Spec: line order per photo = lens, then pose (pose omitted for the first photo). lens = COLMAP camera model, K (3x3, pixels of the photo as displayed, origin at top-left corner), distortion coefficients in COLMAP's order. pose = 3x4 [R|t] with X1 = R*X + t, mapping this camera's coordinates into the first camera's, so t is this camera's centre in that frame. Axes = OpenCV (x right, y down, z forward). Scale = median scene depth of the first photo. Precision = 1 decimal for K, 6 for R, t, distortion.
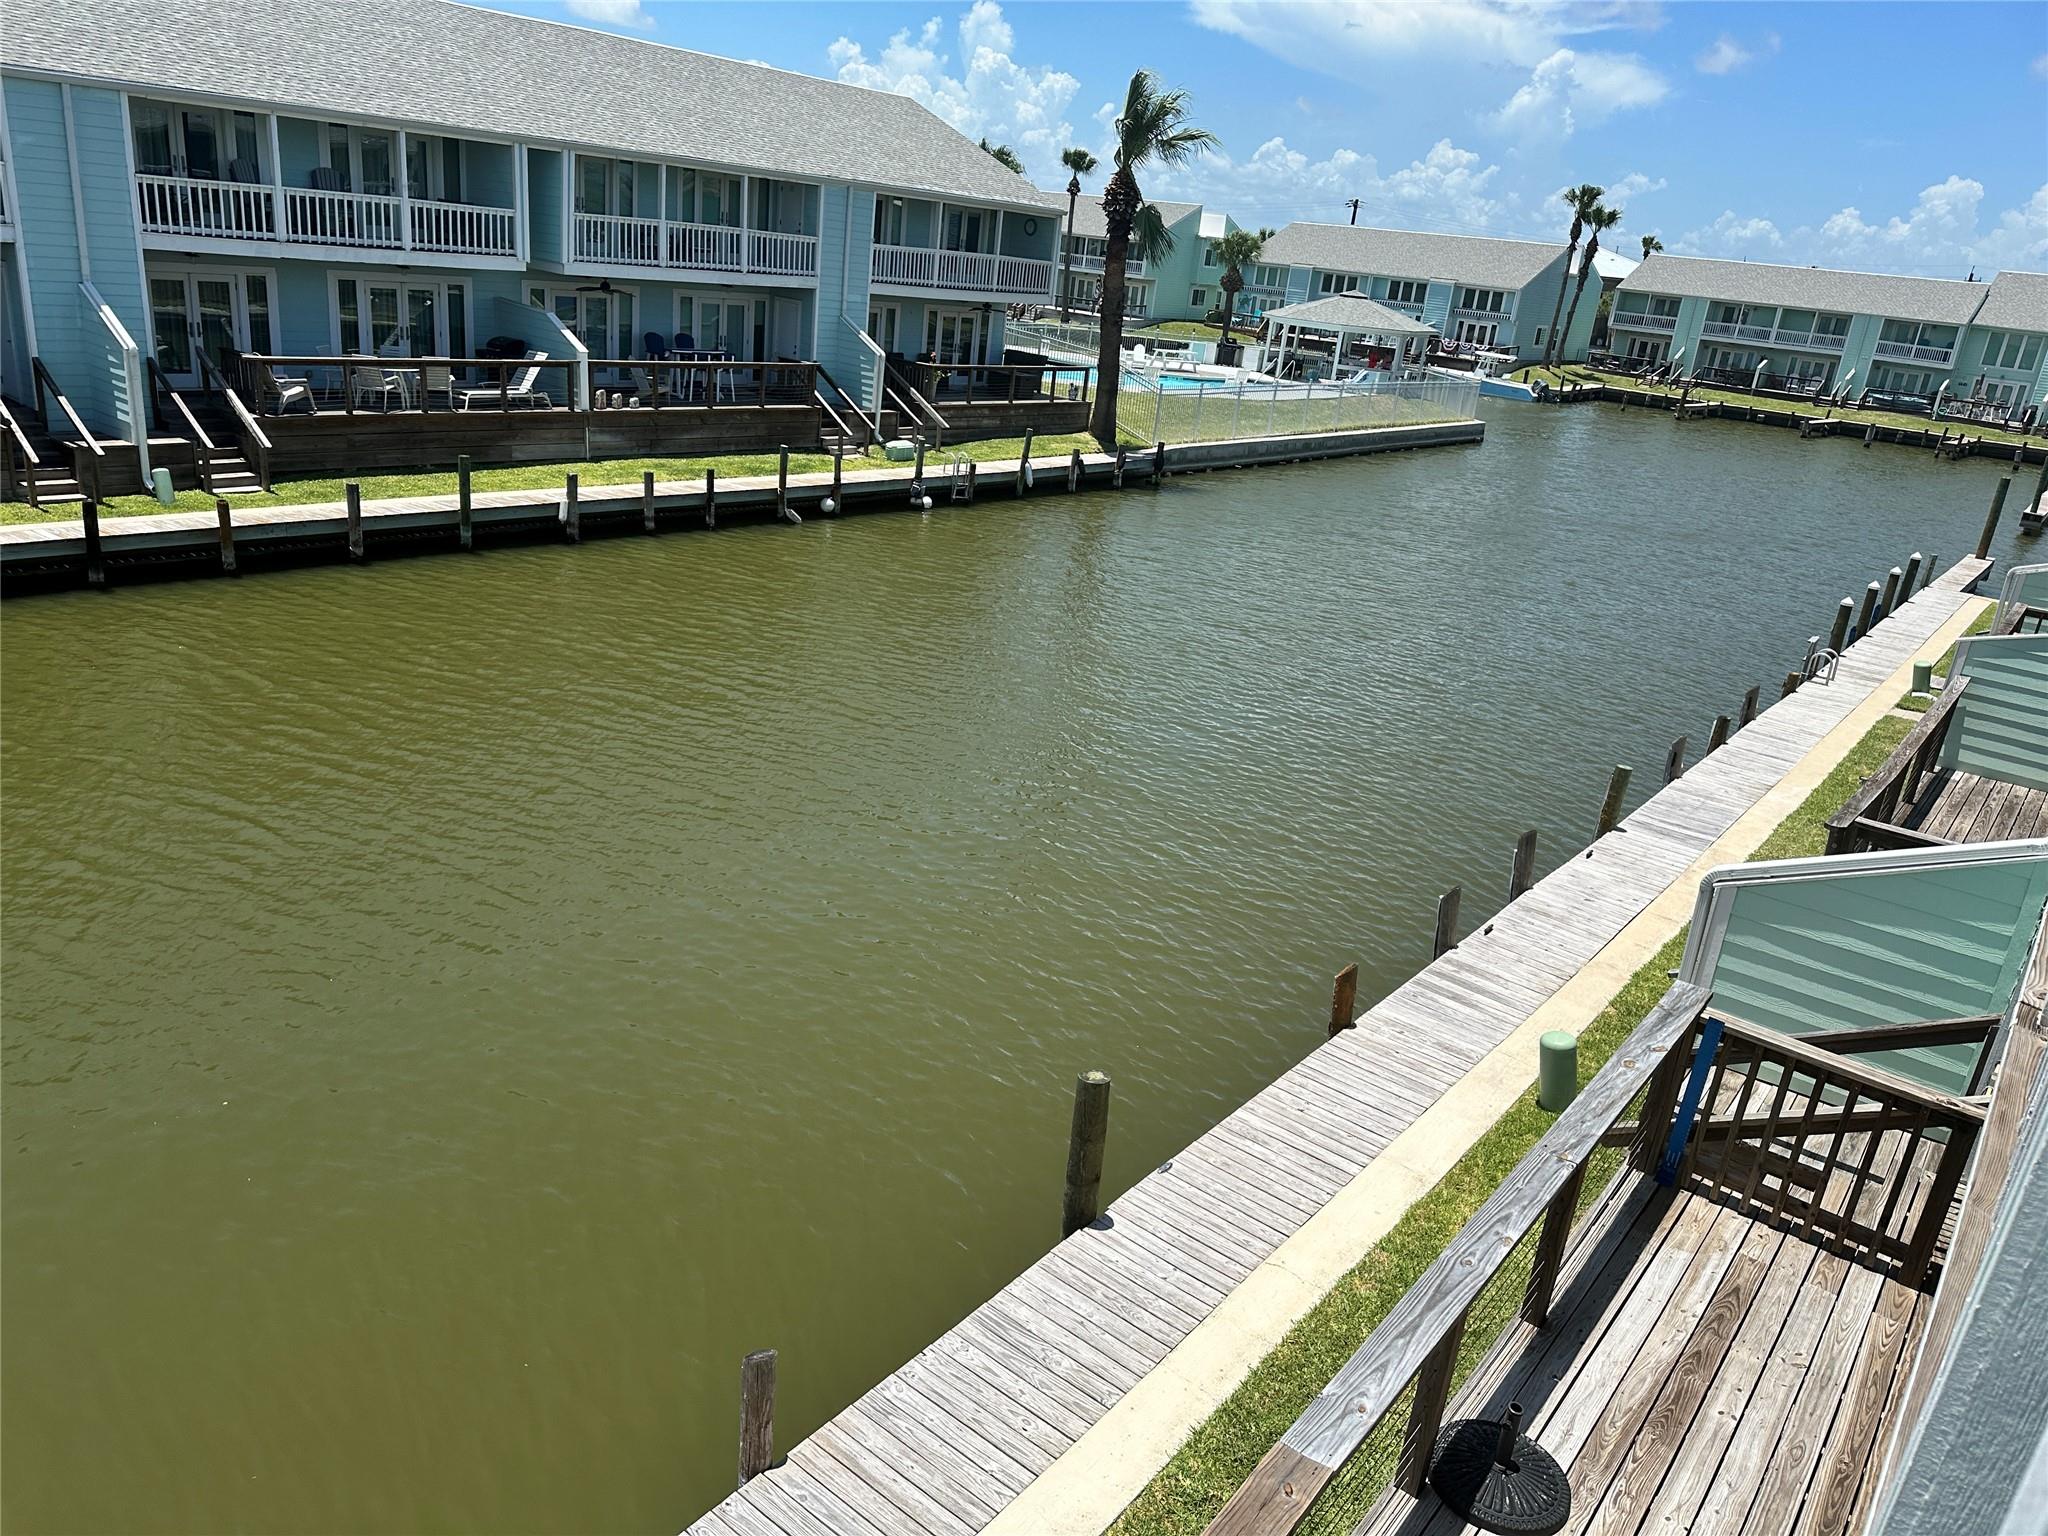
lens RADIAL K [[1429.6, 0, 1028.8], [0, 1429.6, 748.5], [0, 0, 1]] dist [0.045489, -0.066220]
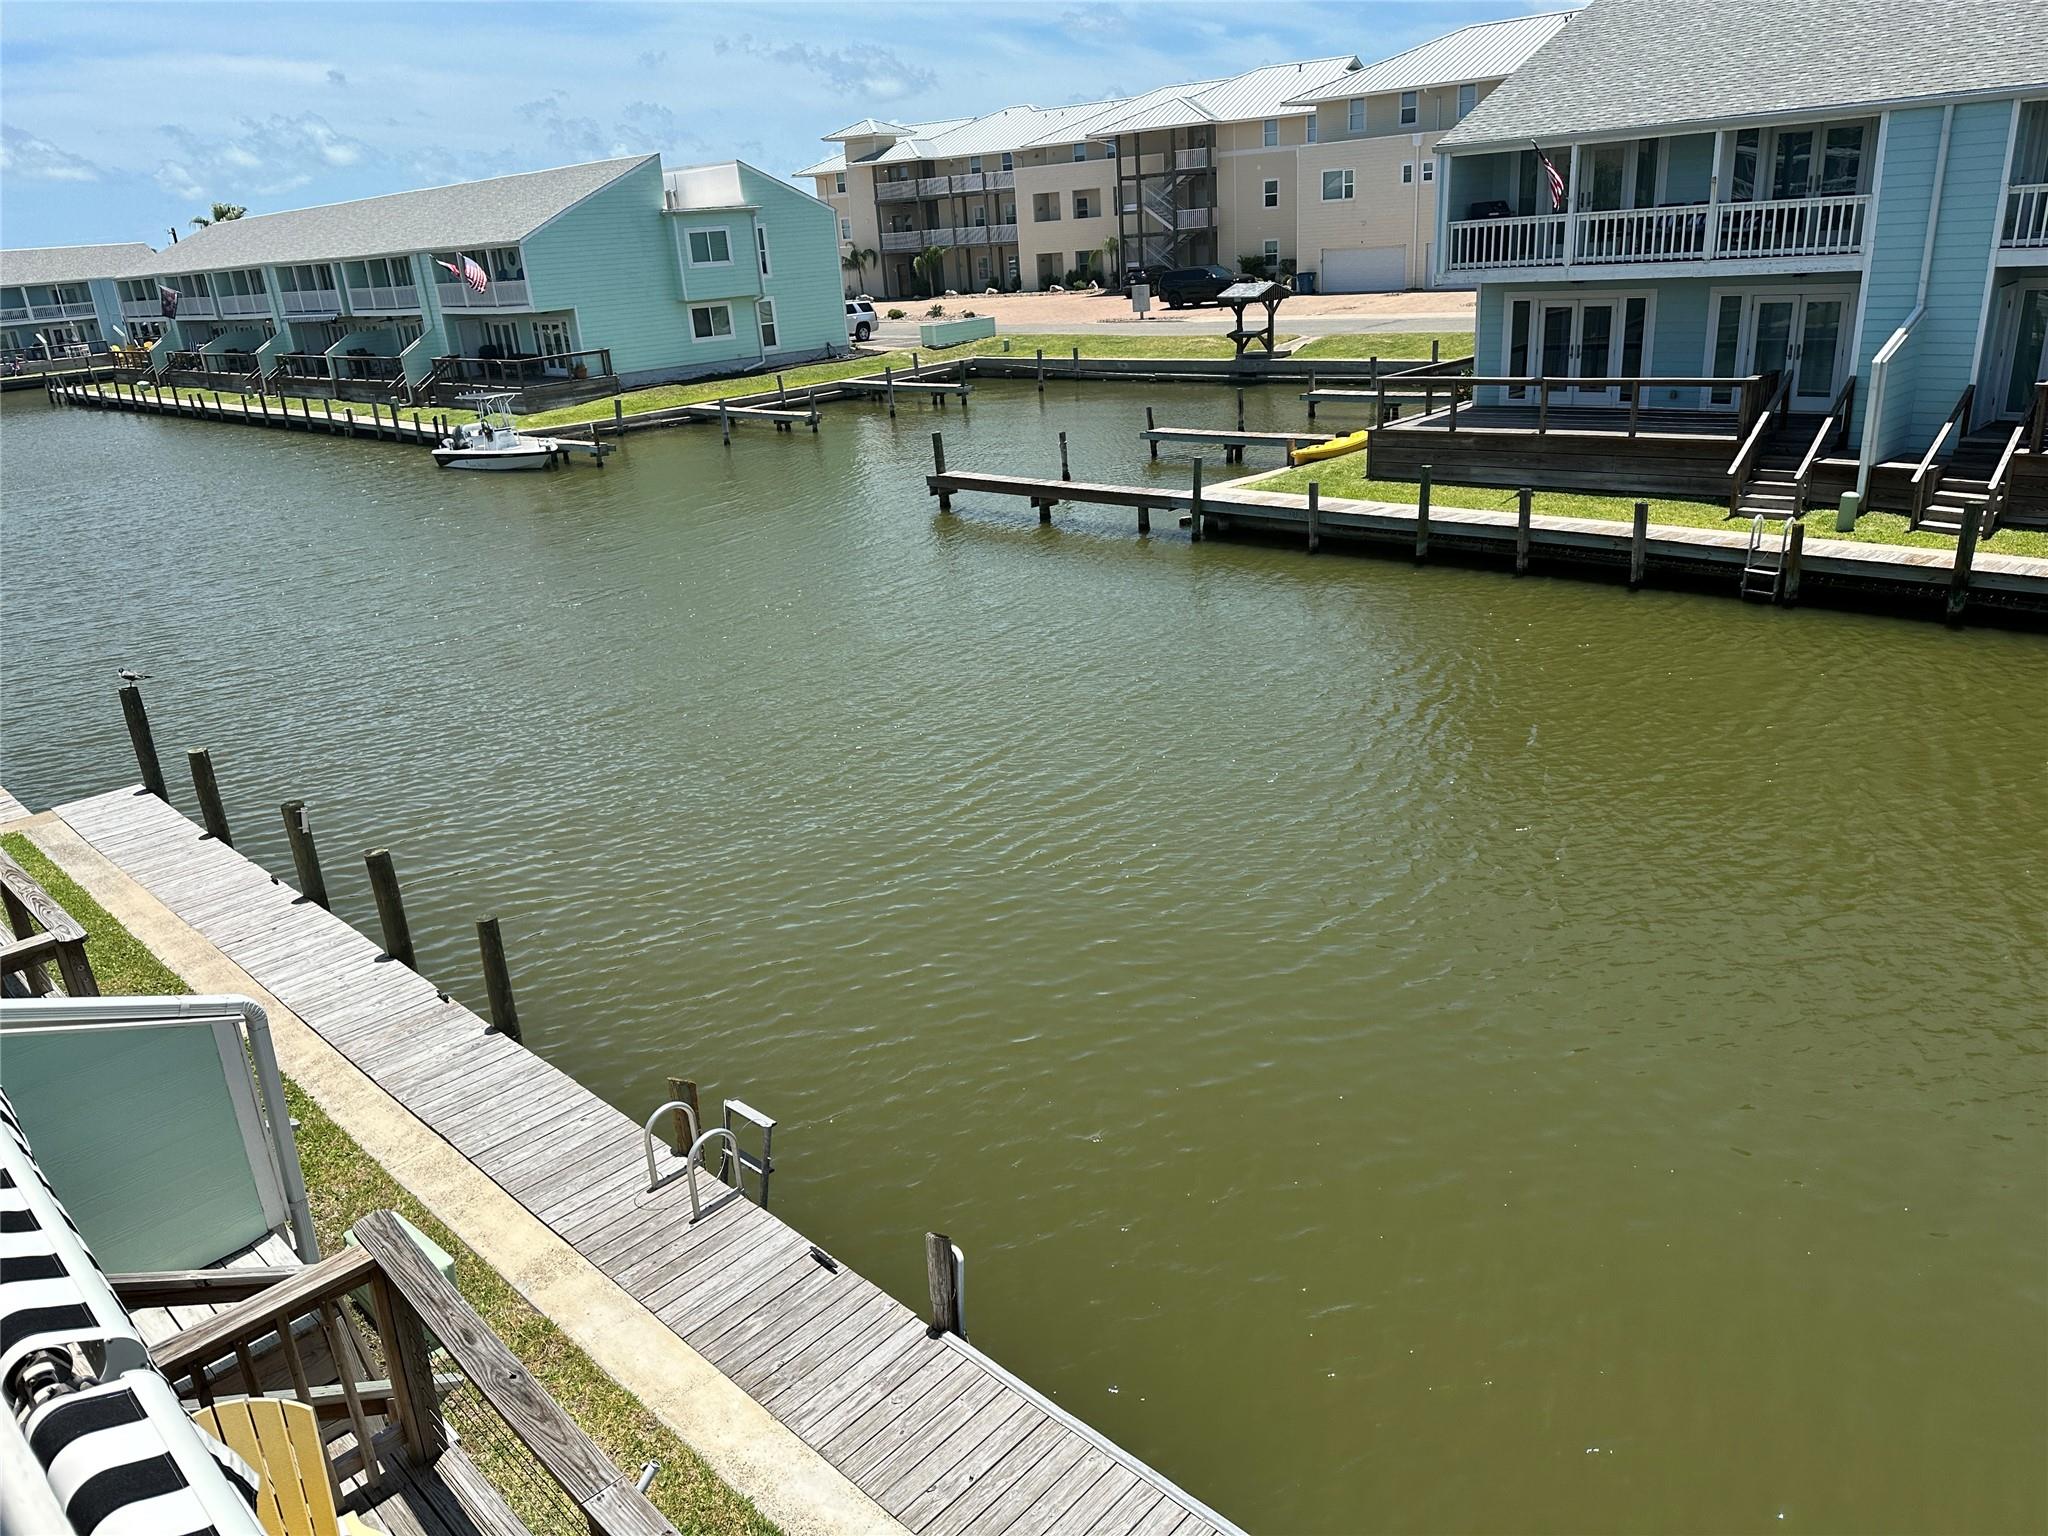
lens RADIAL K [[1429.6, 0, 1031.2], [0, 1429.6, 774.5], [0, 0, 1]] dist [0.045489, -0.066220]
pose [[-0.073380, 0.263713, -0.961806, 0.608410], [-0.275518, 0.921513, 0.273685, -0.182967], [0.958491, 0.285077, 0.005037, 0.703343]]
